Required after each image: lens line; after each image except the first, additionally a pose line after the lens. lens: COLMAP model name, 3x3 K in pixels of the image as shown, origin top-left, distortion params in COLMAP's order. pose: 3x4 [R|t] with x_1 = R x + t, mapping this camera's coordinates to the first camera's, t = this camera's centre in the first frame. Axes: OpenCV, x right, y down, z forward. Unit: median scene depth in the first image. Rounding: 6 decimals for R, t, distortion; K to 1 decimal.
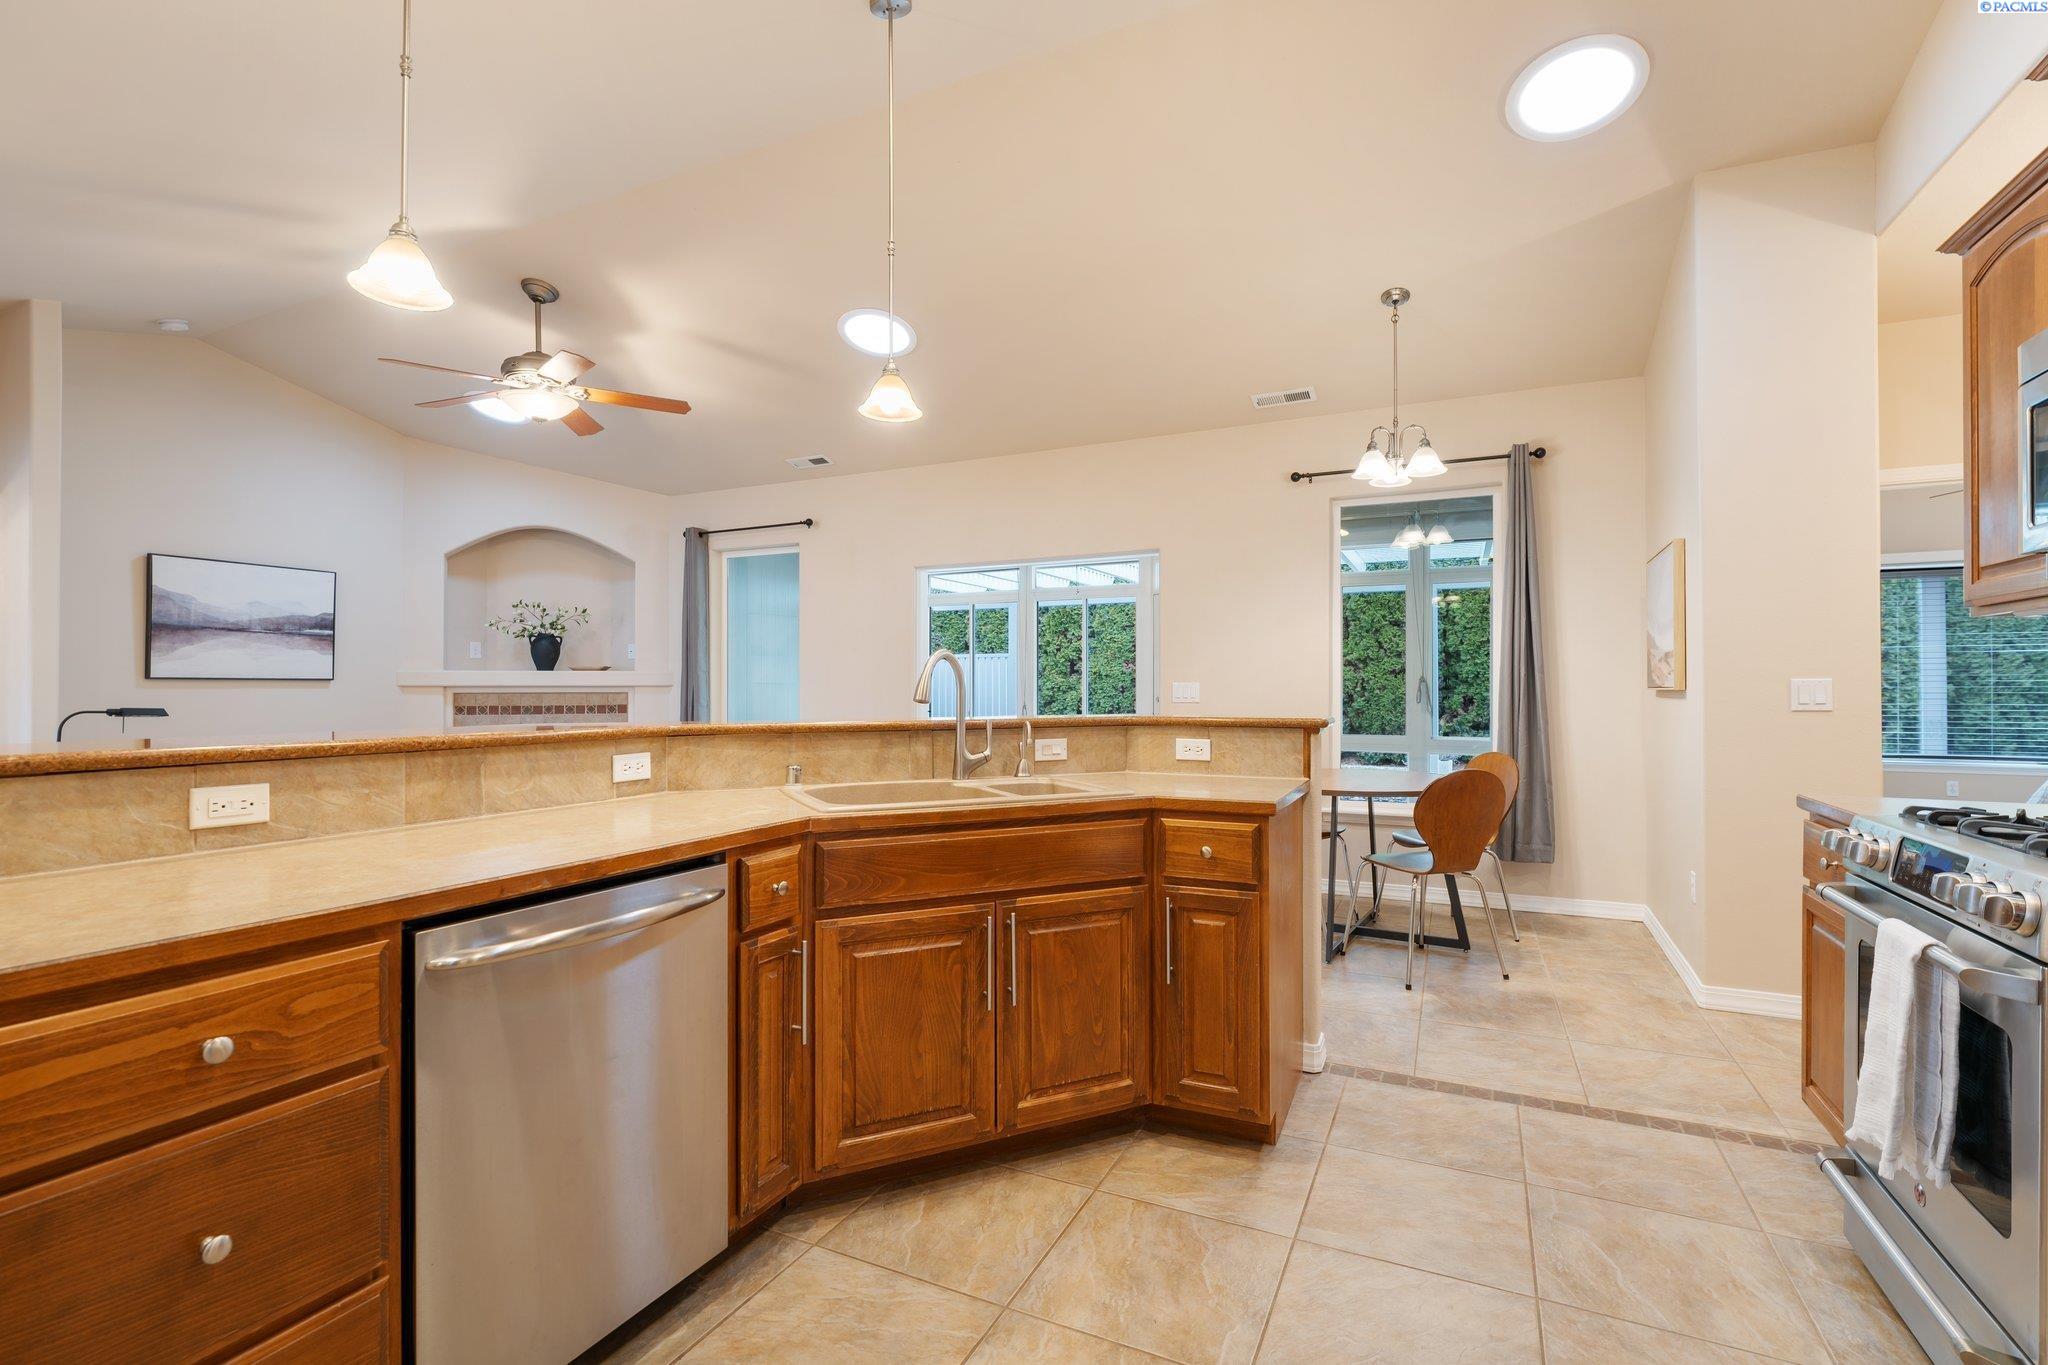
lens RADIAL K [[928.5, 0, 1034.0], [0, 928.5, 682.4], [0, 0, 1]] dist [-0.011175, 0.002405]
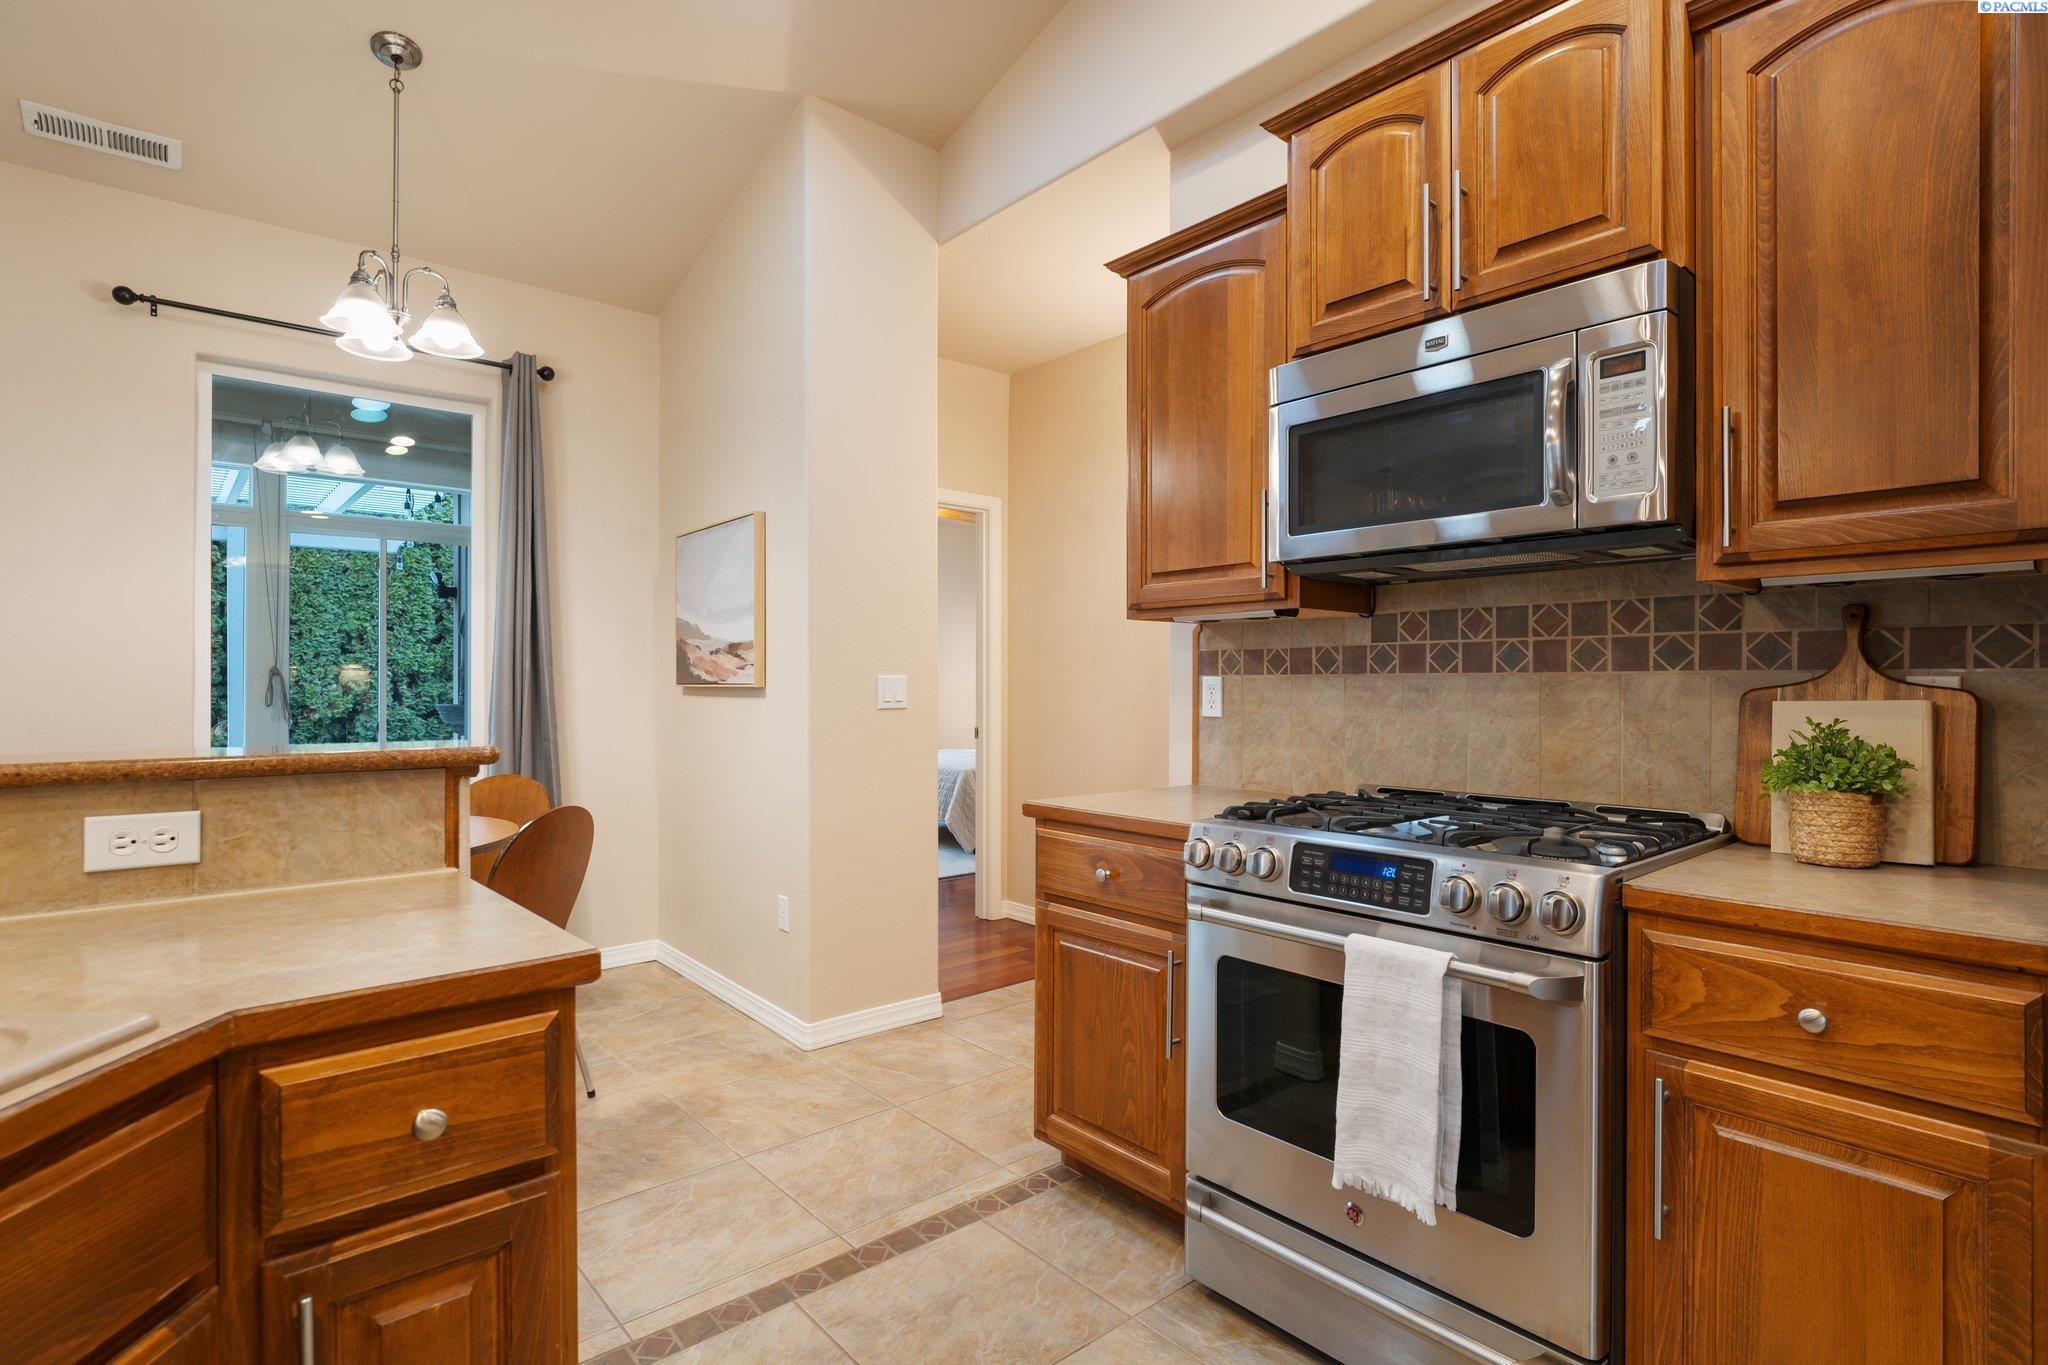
lens RADIAL K [[997.2, 0, 1019.2], [0, 997.2, 685.4], [0, 0, 1]] dist [-0.007295, -0.000062]
pose [[0.398592, -0.000255, 0.917128, -0.049868], [-0.007423, 0.999966, 0.003504, 0.001052], [-0.917098, -0.008205, 0.398577, 0.351625]]
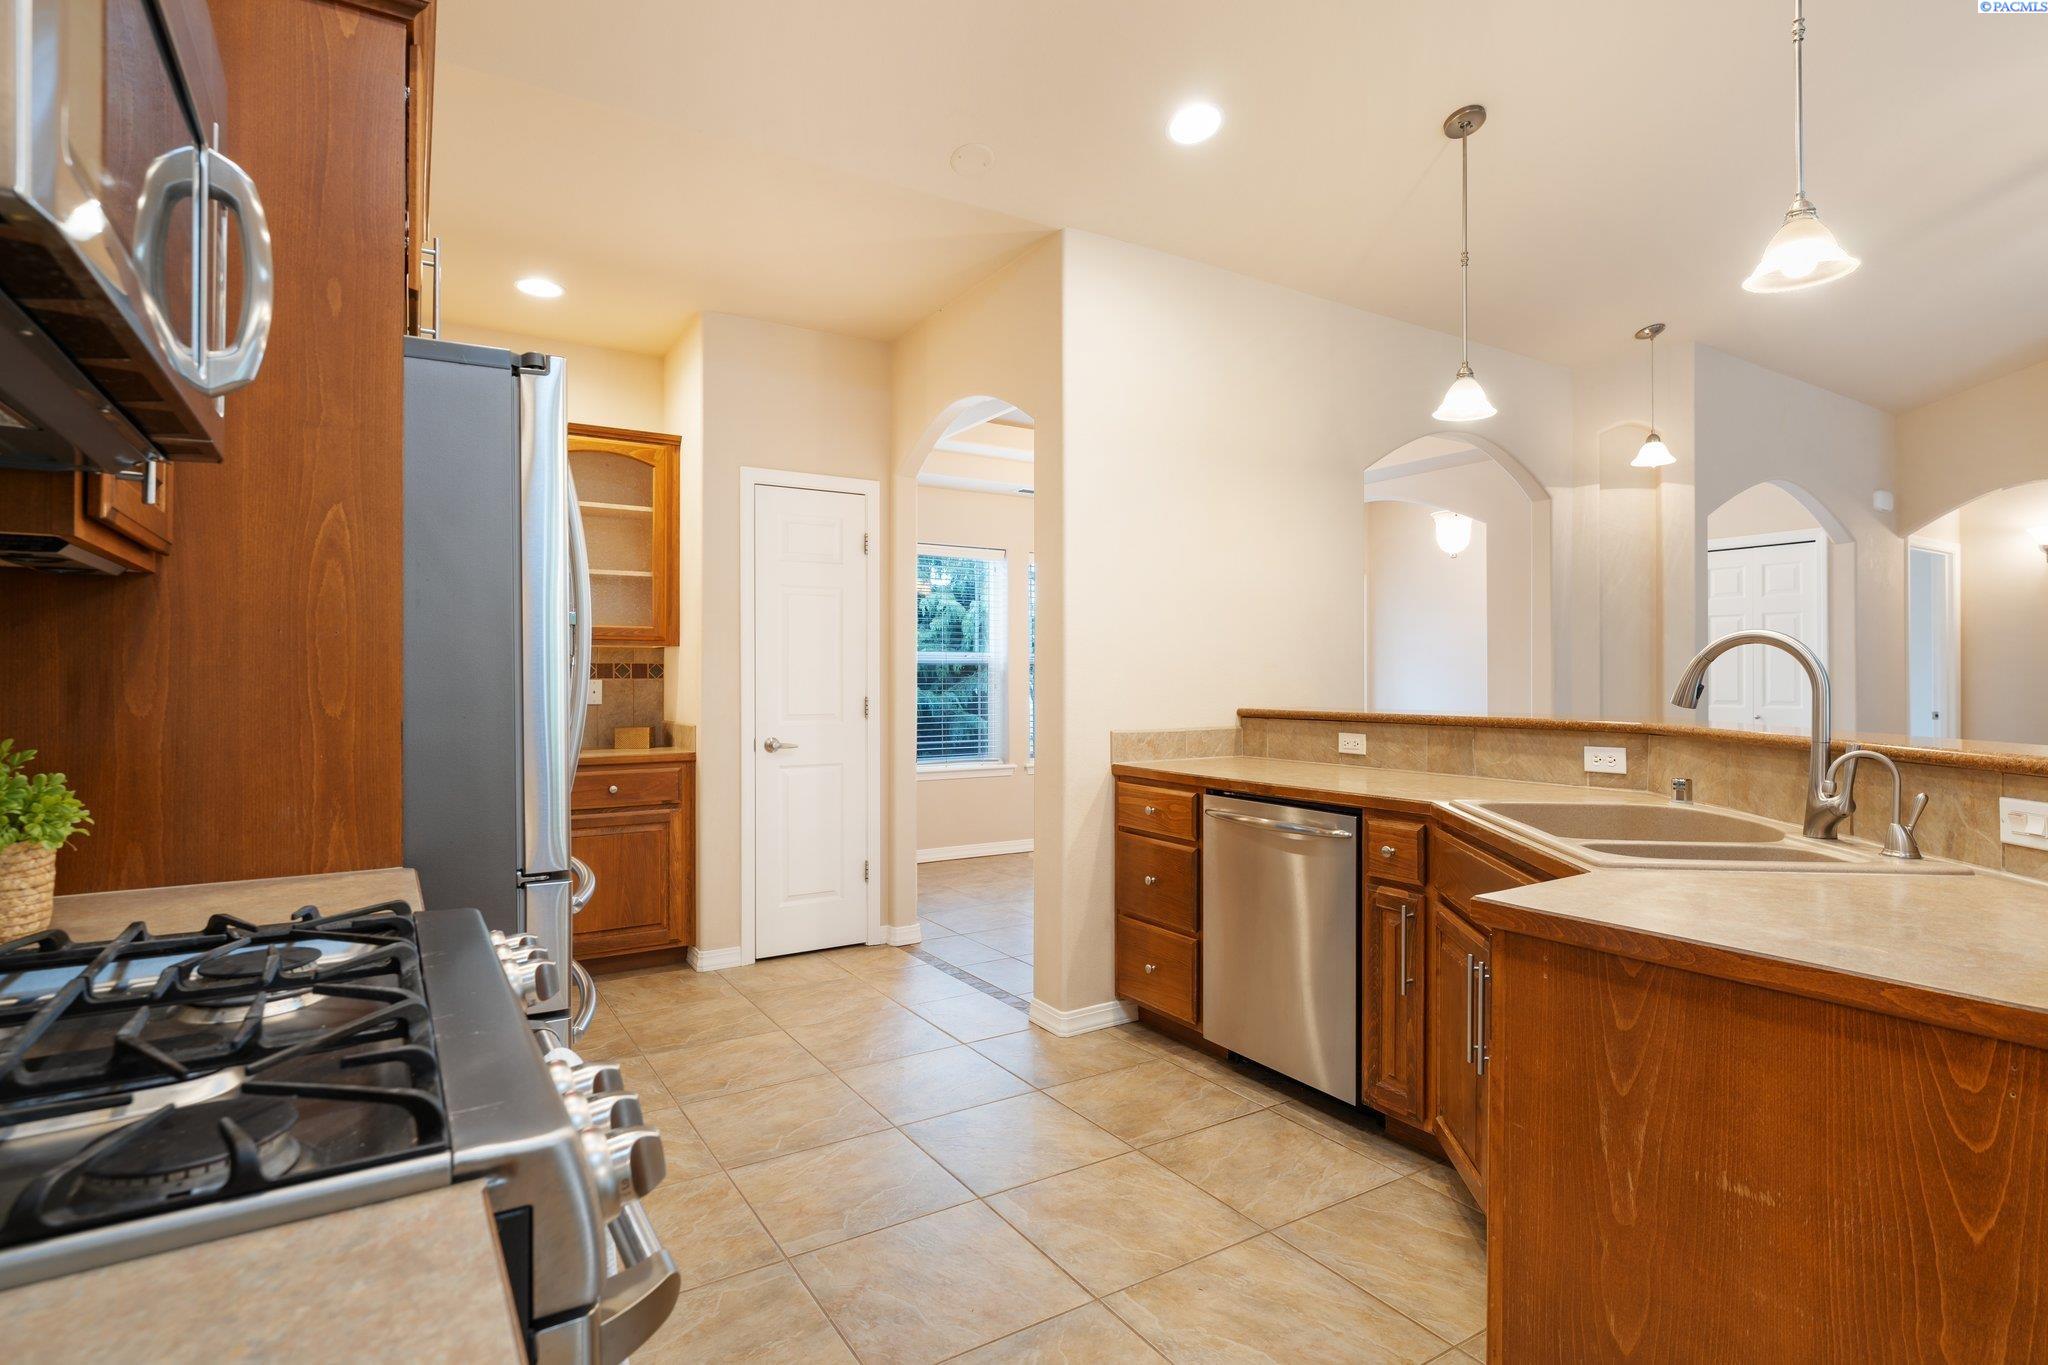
lens RADIAL K [[997.2, 0, 1044.5], [0, 997.2, 691.5], [0, 0, 1]] dist [-0.007295, -0.000062]
pose [[-0.529850, 0.015613, -0.847948, 0.479327], [0.010715, 0.999874, 0.011715, -0.003457], [0.848024, -0.002879, -0.529950, 0.589761]]
